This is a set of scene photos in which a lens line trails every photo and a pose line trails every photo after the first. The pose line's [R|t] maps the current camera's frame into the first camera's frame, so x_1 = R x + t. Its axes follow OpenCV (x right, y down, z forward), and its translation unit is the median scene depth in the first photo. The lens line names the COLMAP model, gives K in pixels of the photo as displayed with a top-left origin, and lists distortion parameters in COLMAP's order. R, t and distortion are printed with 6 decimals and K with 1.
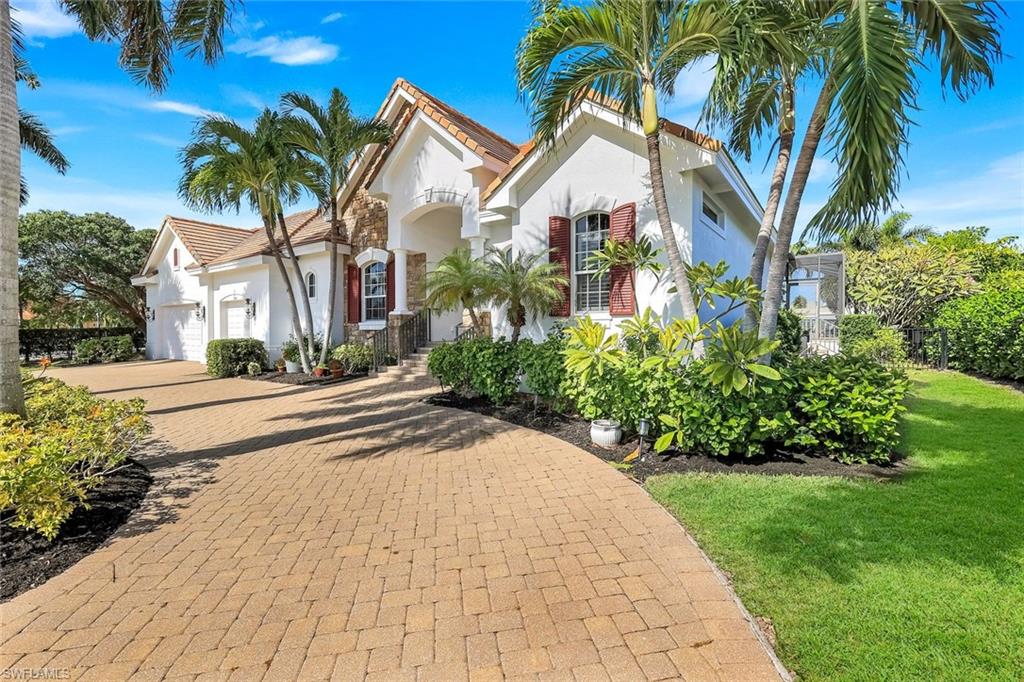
lens RADIAL K [[456.4, 0, 514.3], [0, 456.4, 335.4], [0, 0, 1]] dist [0.002112, 0.000233]
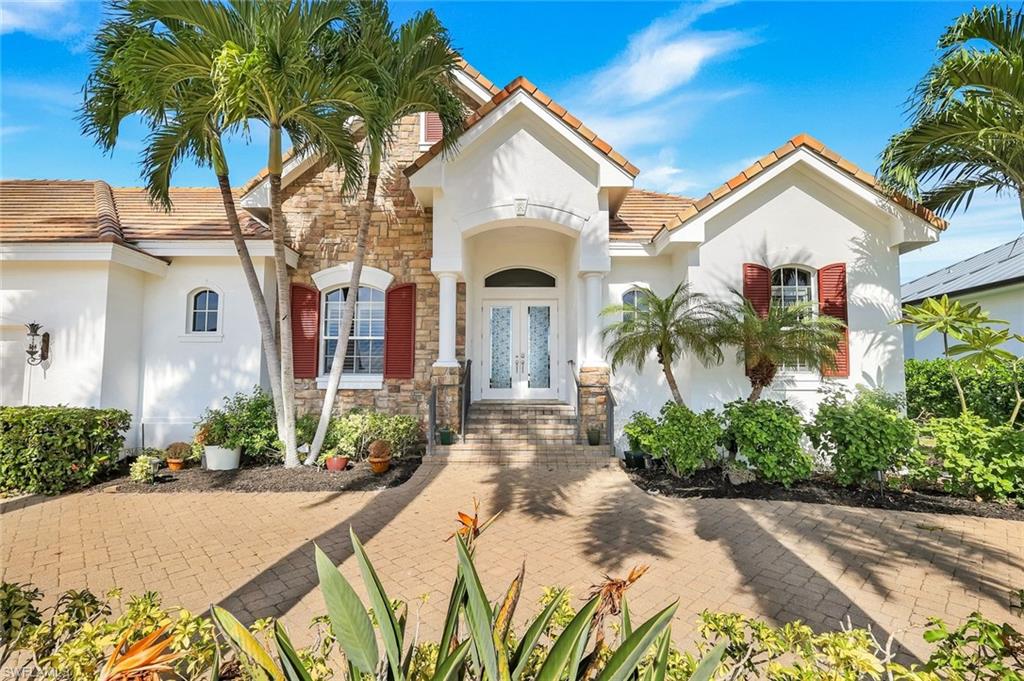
lens RADIAL K [[457.4, 0, 510.9], [0, 457.4, 361.9], [0, 0, 1]] dist [-0.000349, -0.000137]
pose [[0.823616, 0.041677, 0.565614, -0.791575], [-0.000458, 0.997345, -0.072823, -0.005023], [-0.567148, 0.059719, 0.821448, 0.546867]]
